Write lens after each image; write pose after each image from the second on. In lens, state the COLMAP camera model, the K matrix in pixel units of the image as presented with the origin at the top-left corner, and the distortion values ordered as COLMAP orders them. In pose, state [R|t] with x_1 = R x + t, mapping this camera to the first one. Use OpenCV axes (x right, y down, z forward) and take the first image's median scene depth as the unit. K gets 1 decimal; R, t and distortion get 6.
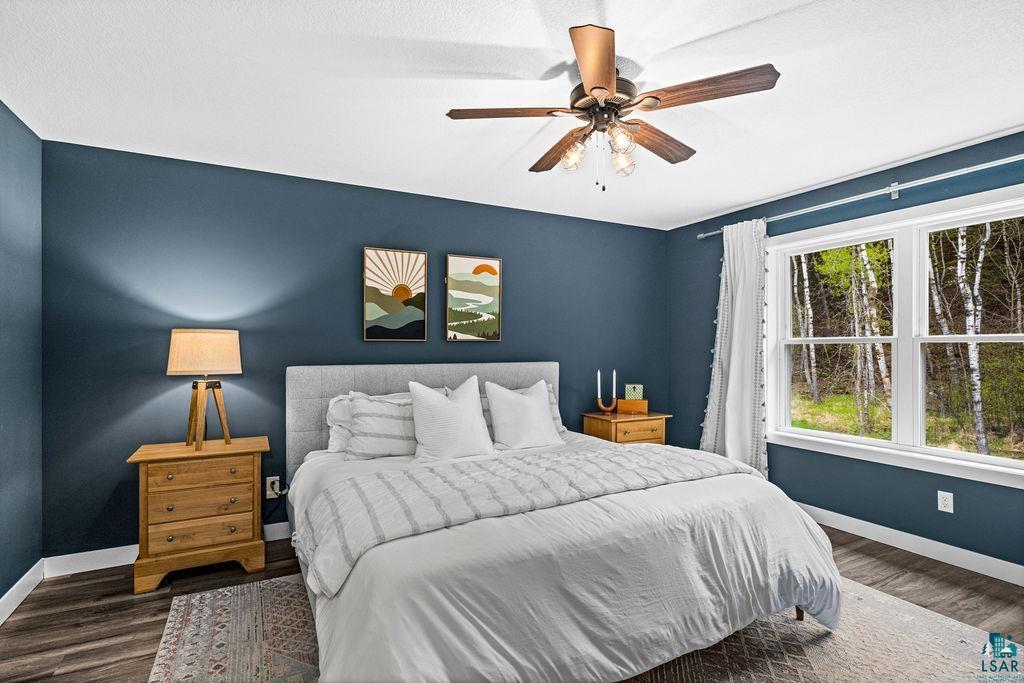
lens RADIAL K [[495.4, 0, 511.6], [0, 495.4, 346.2], [0, 0, 1]] dist [0.002077, 0.001035]
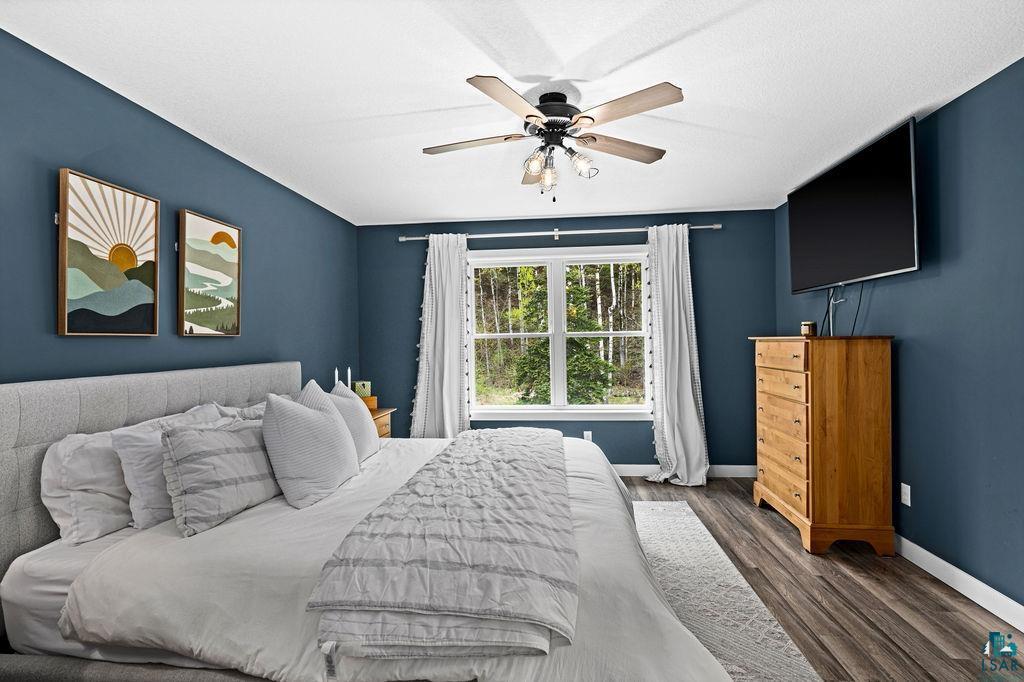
lens RADIAL K [[497.2, 0, 511.9], [0, 497.2, 327.8], [0, 0, 1]] dist [-0.000885, -0.000170]
pose [[0.551879, 0.013227, 0.833819, -0.450737], [0.015201, 0.999549, -0.025917, 0.002456], [-0.833785, 0.026978, 0.551429, 0.250858]]
